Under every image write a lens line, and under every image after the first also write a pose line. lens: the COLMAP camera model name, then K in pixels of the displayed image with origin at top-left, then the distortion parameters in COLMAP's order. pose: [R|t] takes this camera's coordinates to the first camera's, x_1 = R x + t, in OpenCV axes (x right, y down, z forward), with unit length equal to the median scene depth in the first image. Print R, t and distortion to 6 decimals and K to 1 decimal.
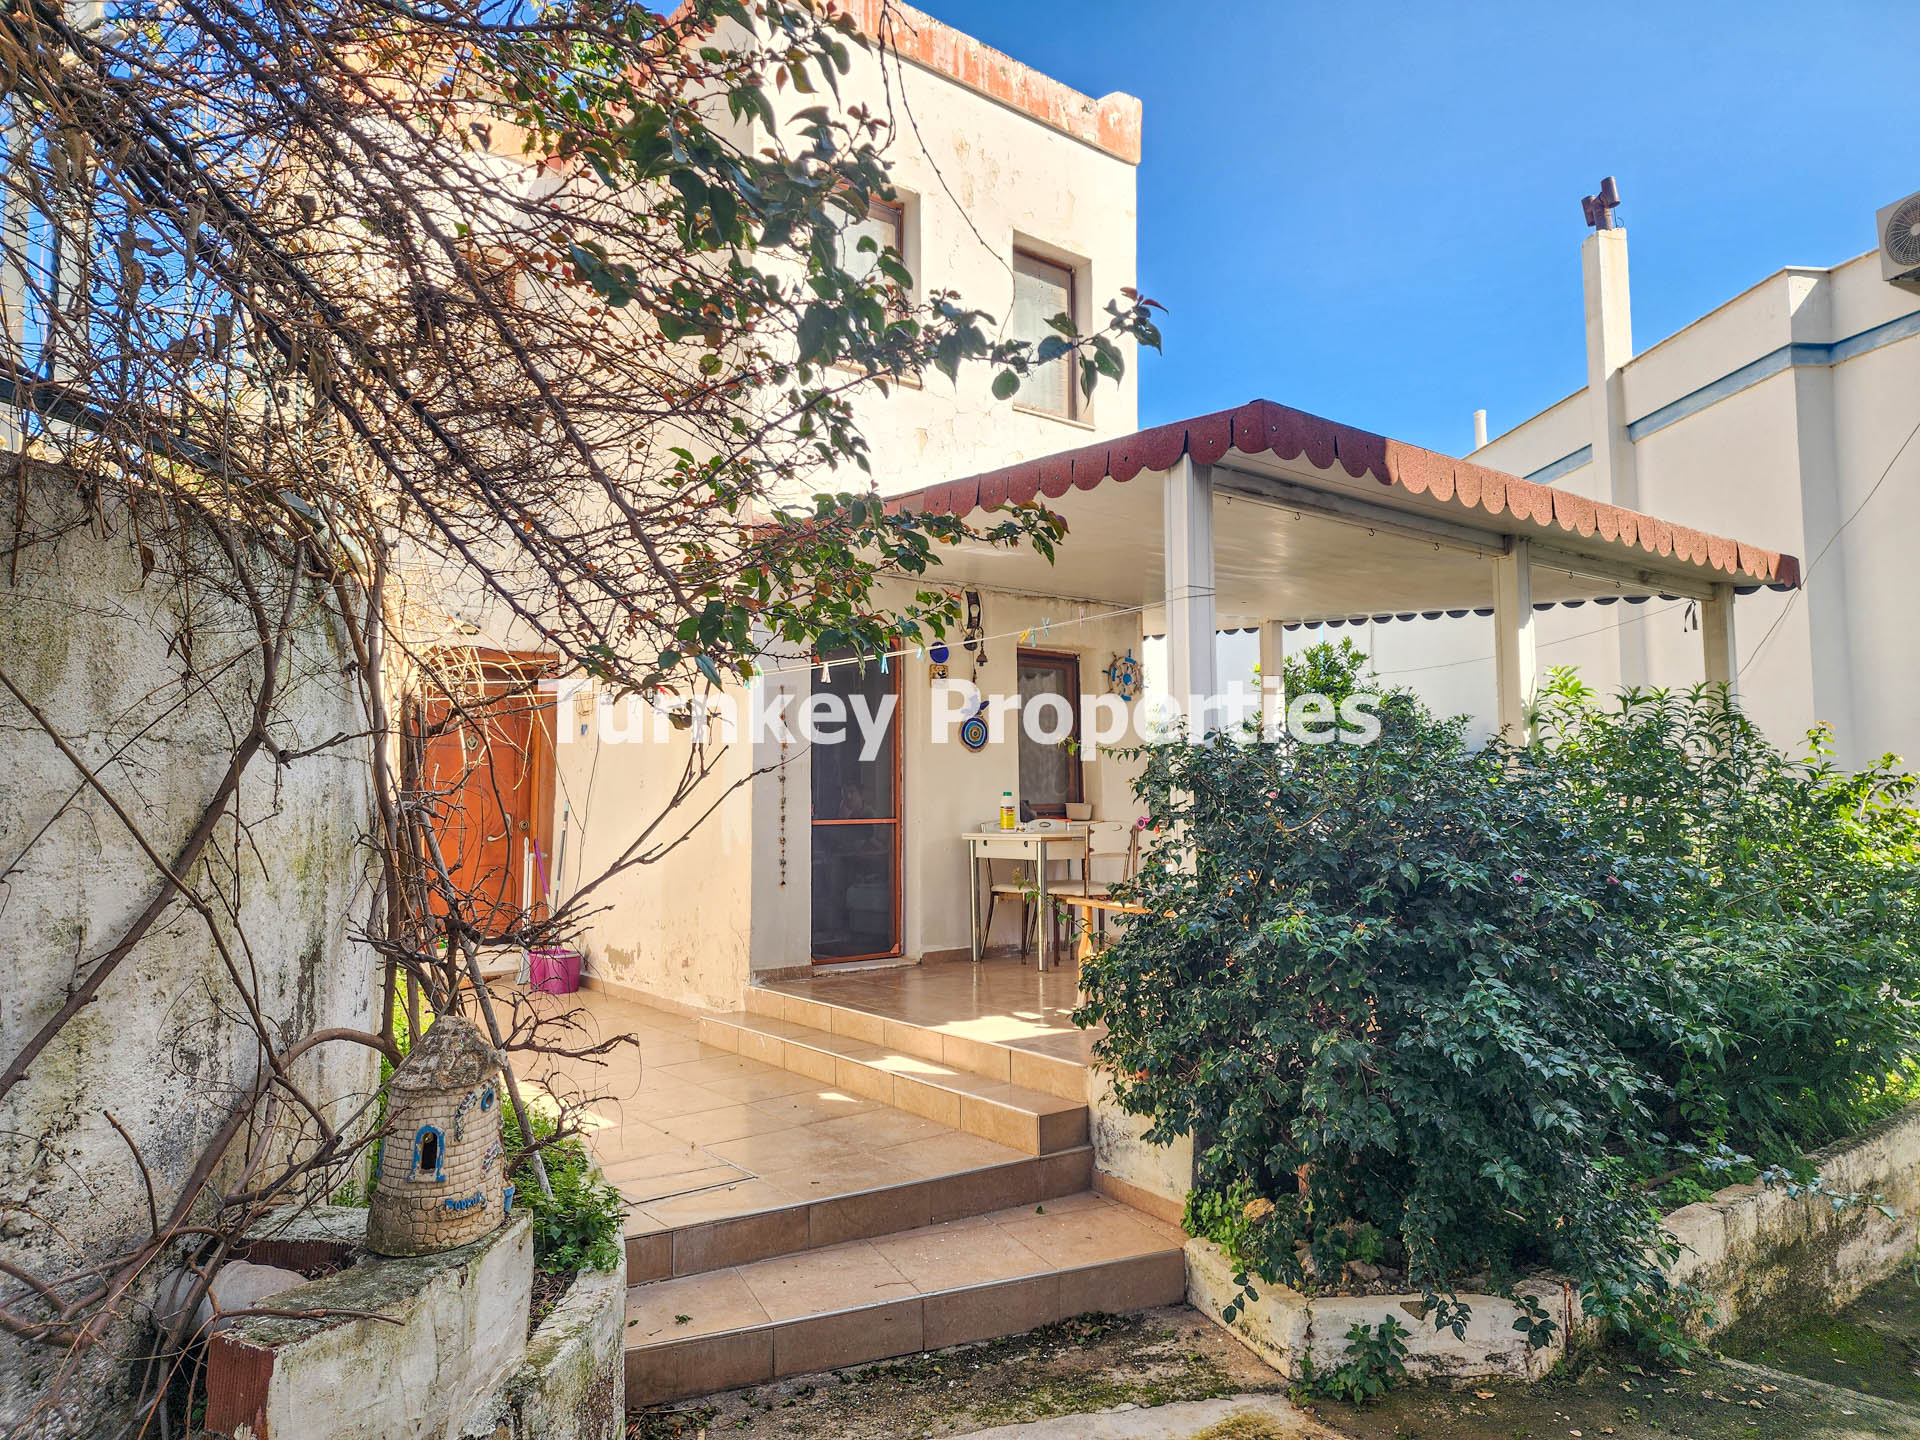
lens RADIAL K [[1278.6, 0, 887.3], [0, 1278.6, 703.7], [0, 0, 1]] dist [0.056457, -0.042290]
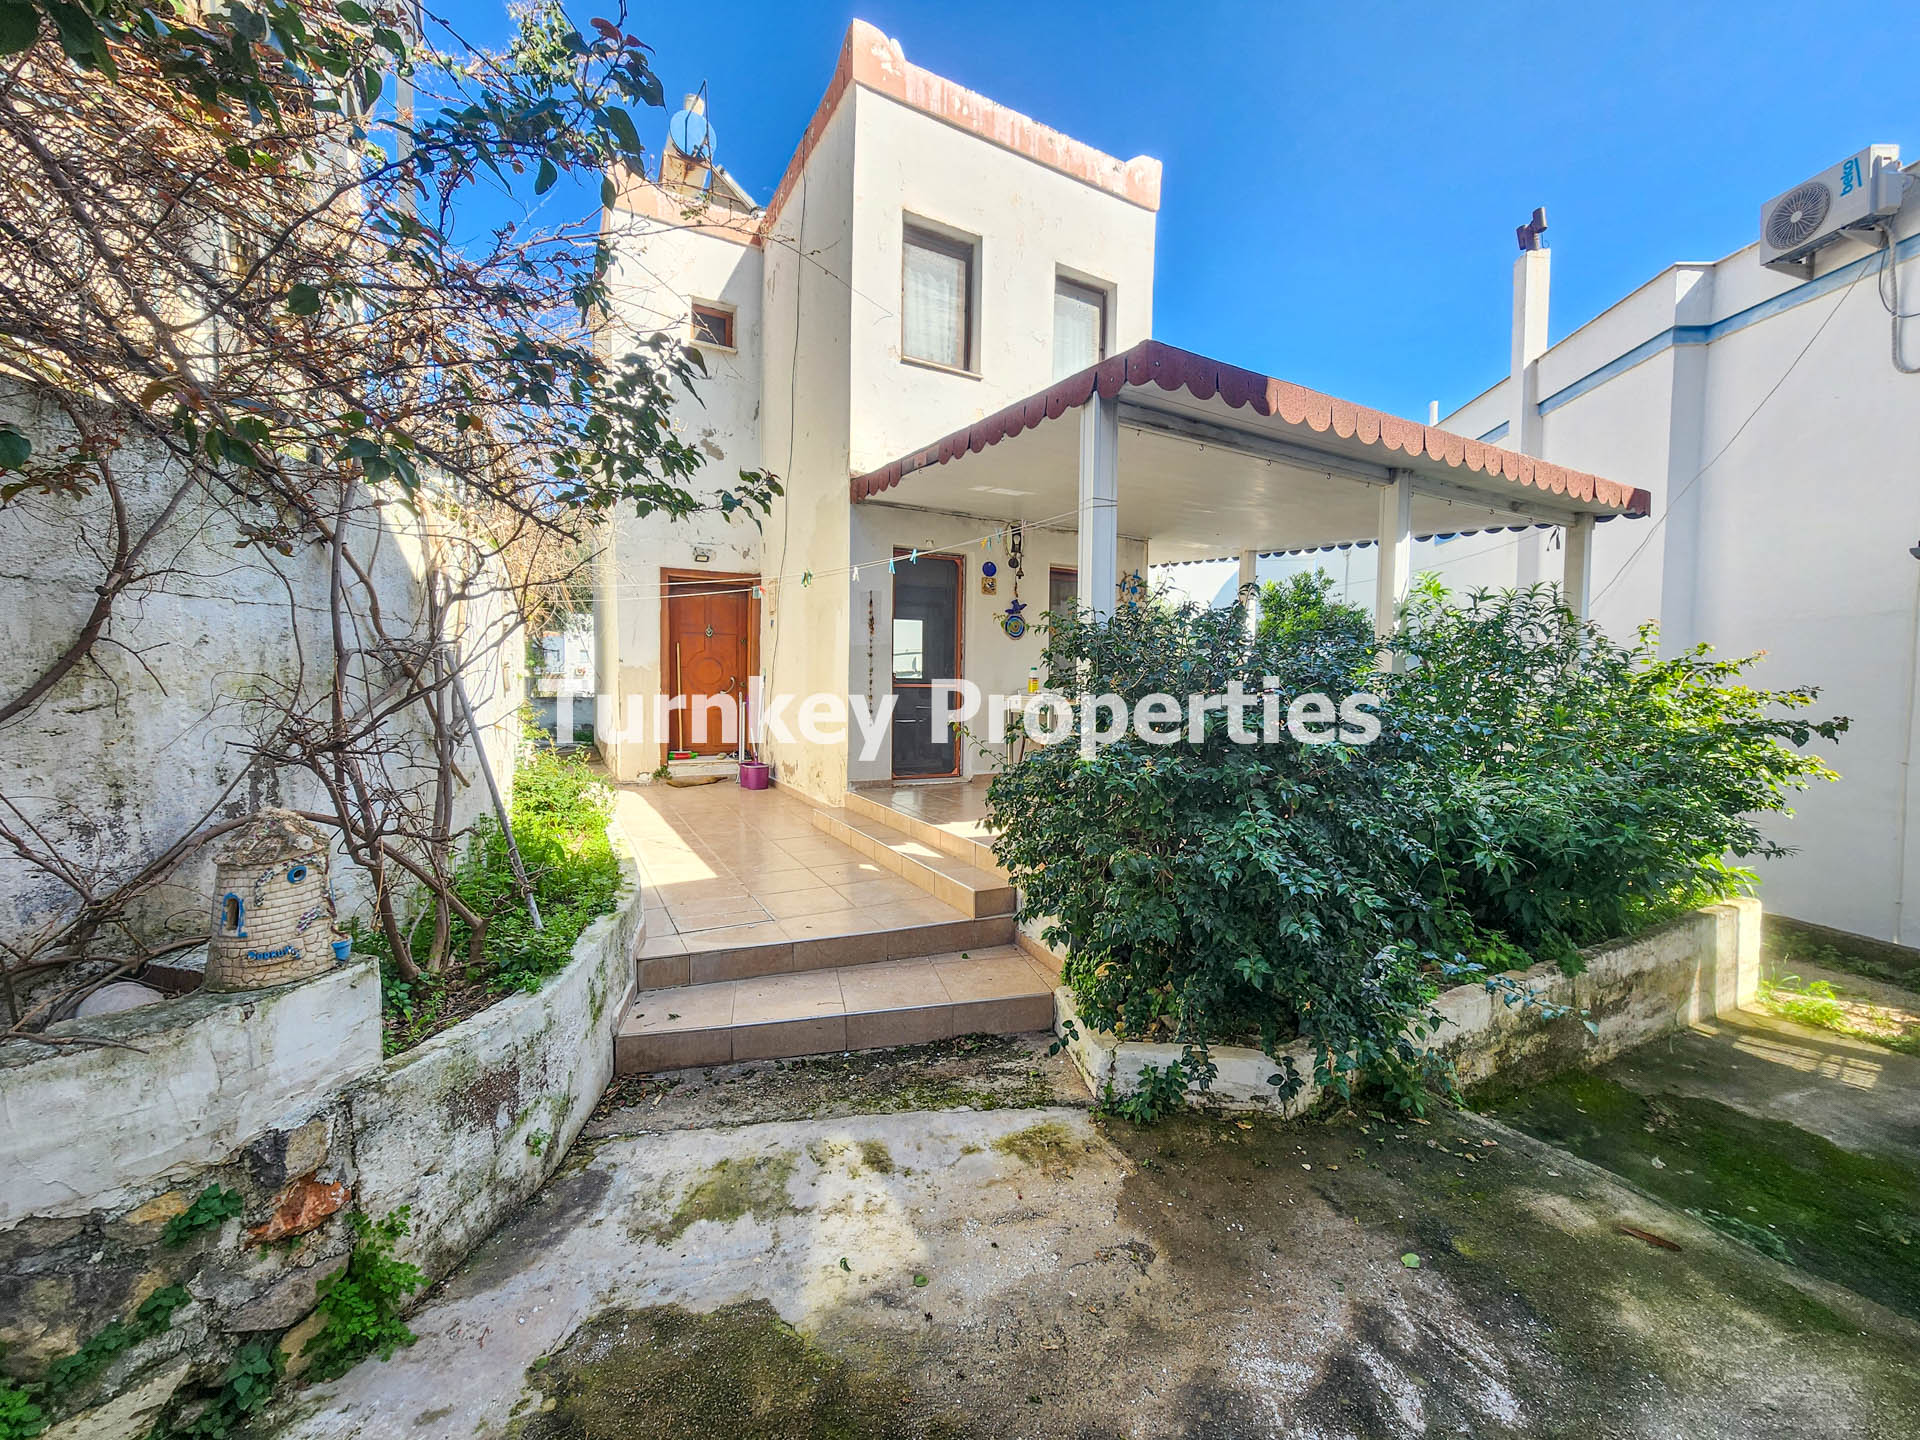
lens RADIAL K [[767.0, 0, 953.7], [0, 767.0, 713.7], [0, 0, 1]] dist [-0.005142, 0.002052]
pose [[0.988103, 0.025536, -0.151659, 0.216674], [-0.007631, 0.993044, 0.117493, 0.032134], [0.153604, -0.114938, 0.981425, 0.202787]]
